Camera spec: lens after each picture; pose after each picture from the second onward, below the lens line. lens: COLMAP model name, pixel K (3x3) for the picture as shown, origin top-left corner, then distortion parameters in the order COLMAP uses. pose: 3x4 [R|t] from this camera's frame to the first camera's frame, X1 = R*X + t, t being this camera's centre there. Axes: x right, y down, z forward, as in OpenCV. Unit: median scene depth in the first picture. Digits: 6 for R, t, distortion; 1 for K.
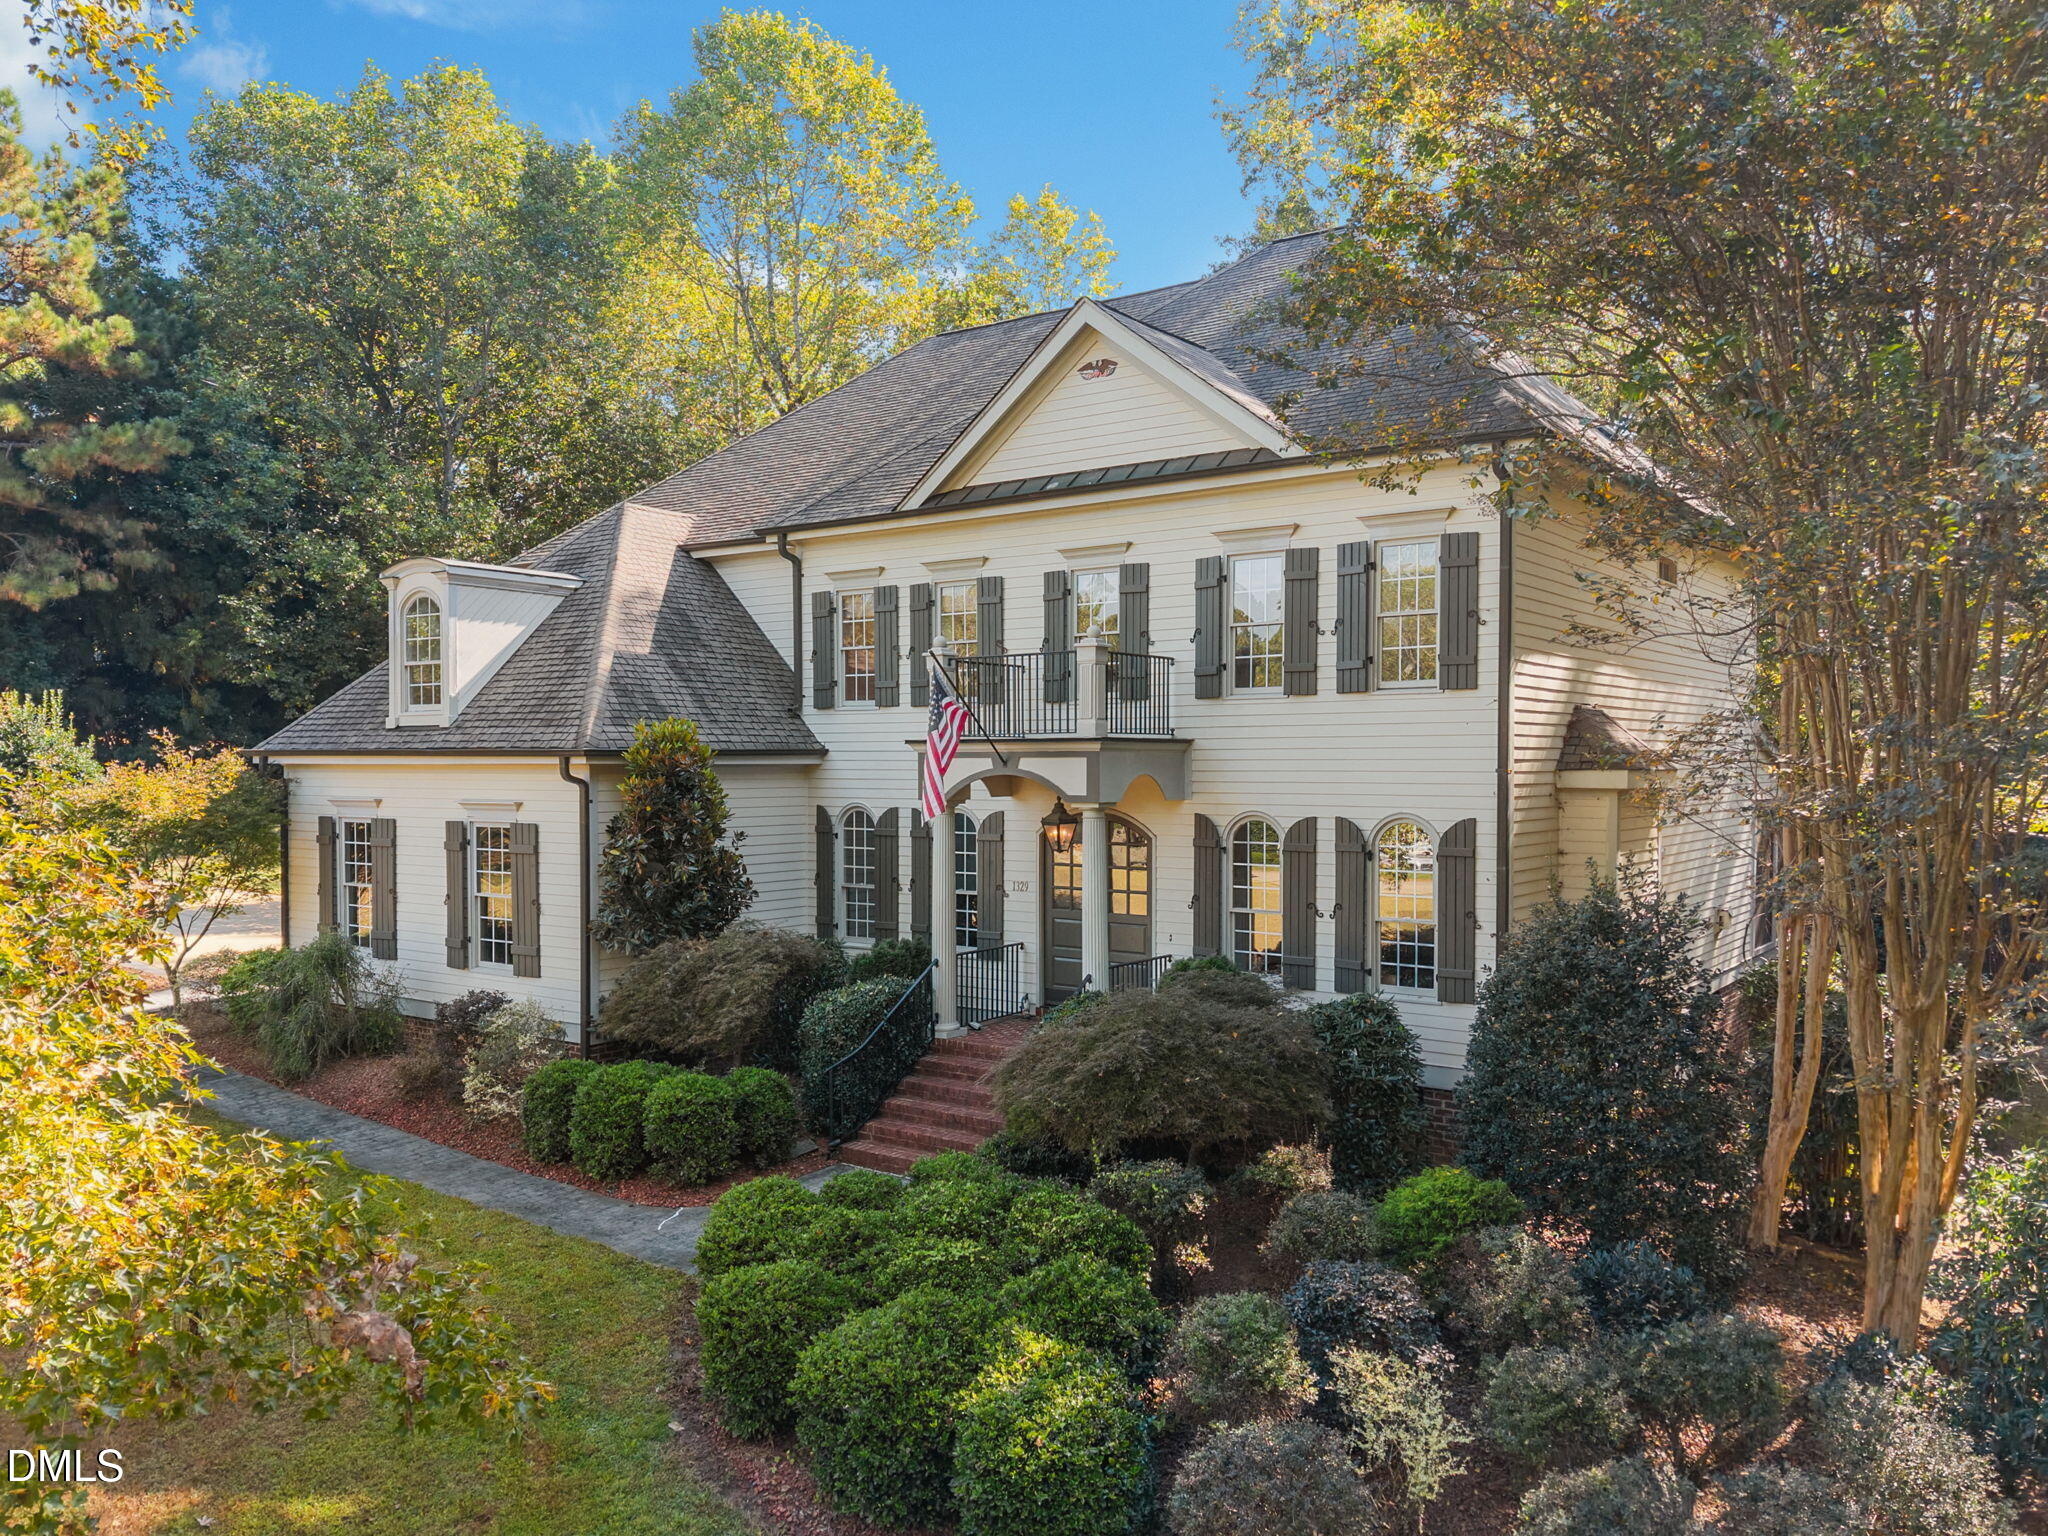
lens RADIAL K [[1510.7, 0, 1023.7], [0, 1510.7, 803.3], [0, 0, 1]] dist [0.004985, -0.002108]
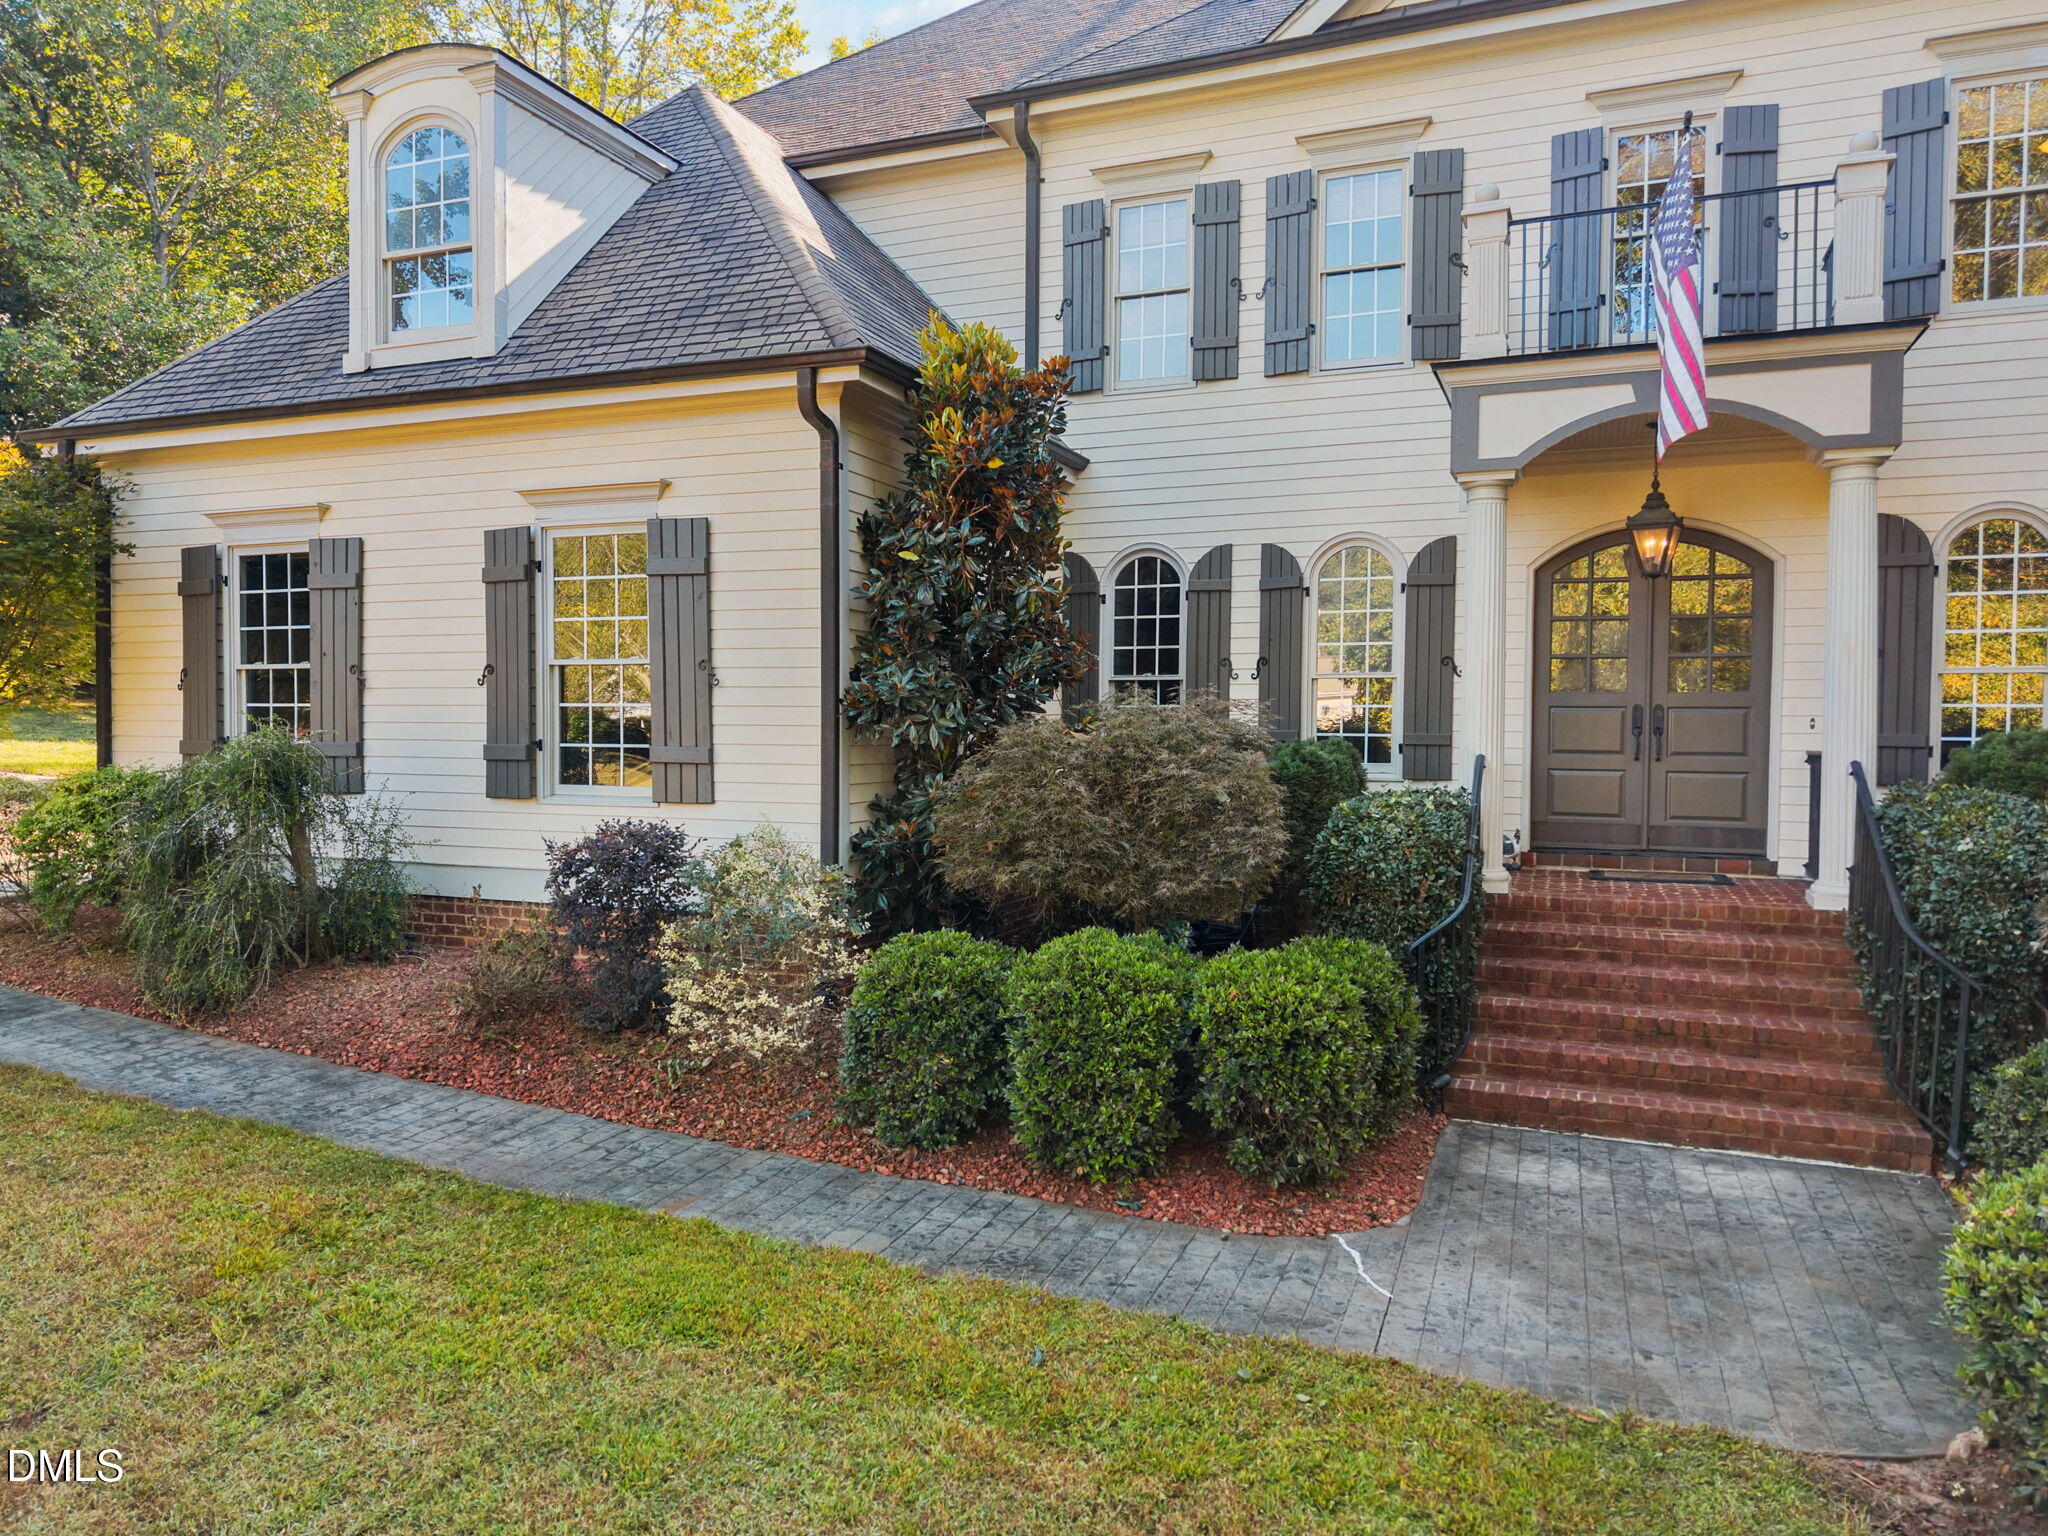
lens RADIAL K [[1466.2, 0, 995.0], [0, 1466.2, 761.7], [0, 0, 1]] dist [0.013441, -0.006446]
pose [[0.977484, 0.001451, 0.211003, -0.322851], [-0.001678, 0.999998, 0.000897, 0.096775], [-0.211001, -0.001231, 0.977485, 0.455815]]
